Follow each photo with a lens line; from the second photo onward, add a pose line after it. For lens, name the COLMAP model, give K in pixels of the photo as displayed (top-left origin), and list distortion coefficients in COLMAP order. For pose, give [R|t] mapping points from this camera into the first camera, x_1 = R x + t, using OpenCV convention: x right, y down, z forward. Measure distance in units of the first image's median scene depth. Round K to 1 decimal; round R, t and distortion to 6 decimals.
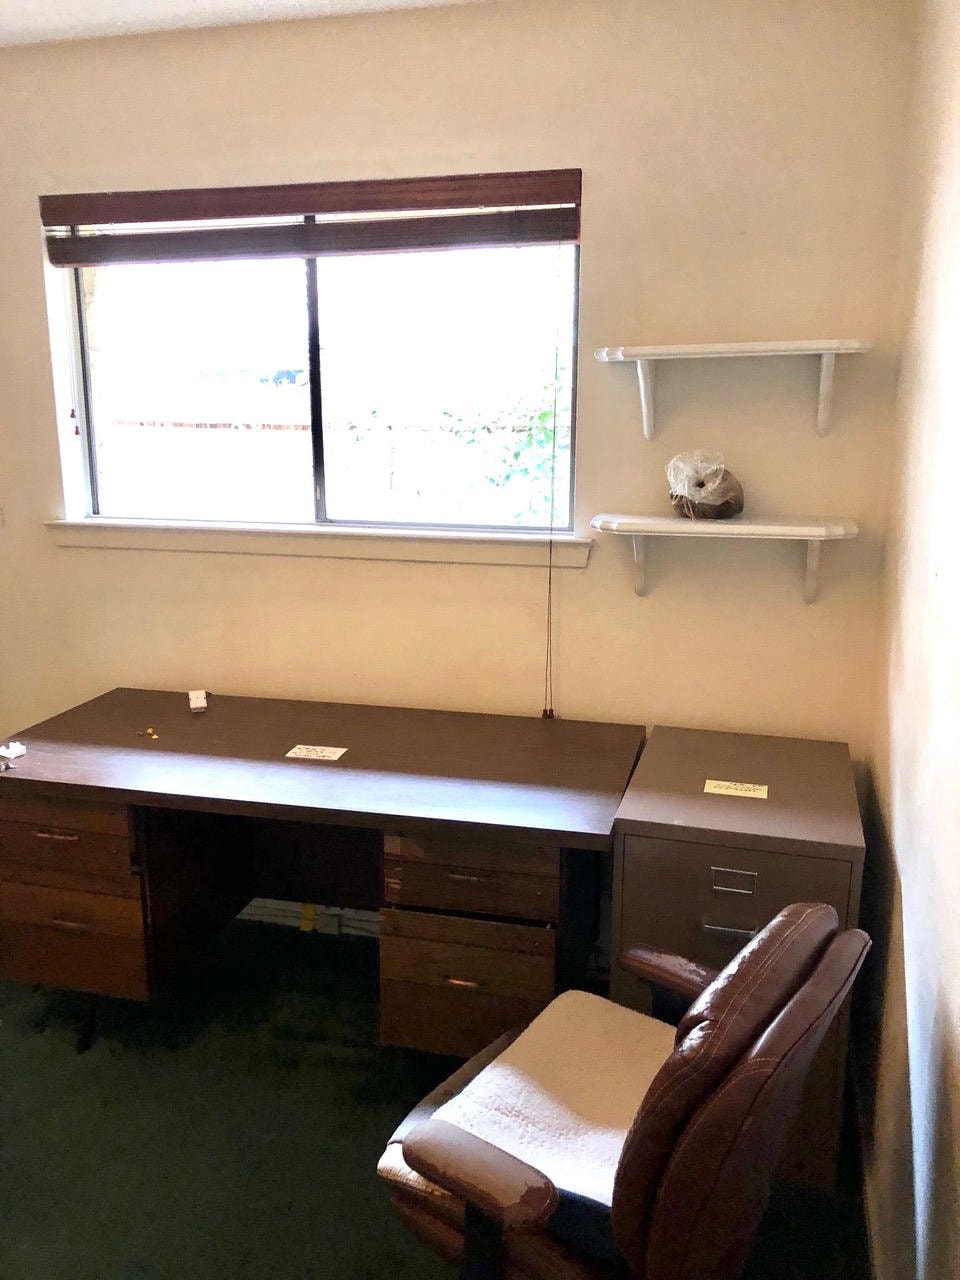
lens RADIAL K [[1043.0, 0, 479.2], [0, 1043.0, 616.5], [0, 0, 1]] dist [0.021454, -0.000632]
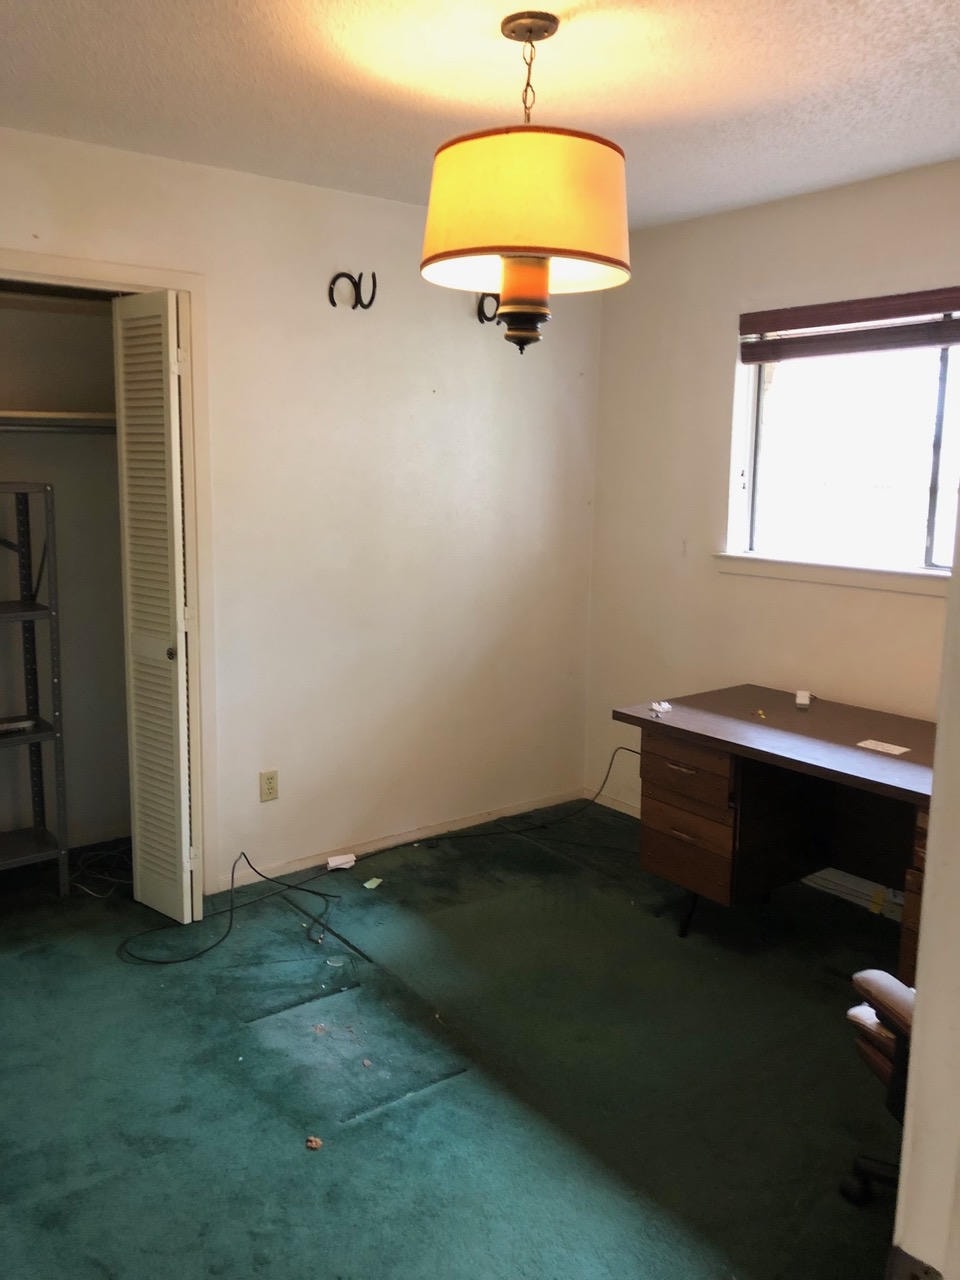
lens RADIAL K [[1043.0, 0, 479.2], [0, 1043.0, 616.5], [0, 0, 1]] dist [0.021454, -0.000632]
pose [[0.794320, 0.099542, -0.599288, 0.164409], [-0.133797, 0.990927, -0.012746, 0.049254], [0.592582, 0.090307, 0.800432, -0.248378]]
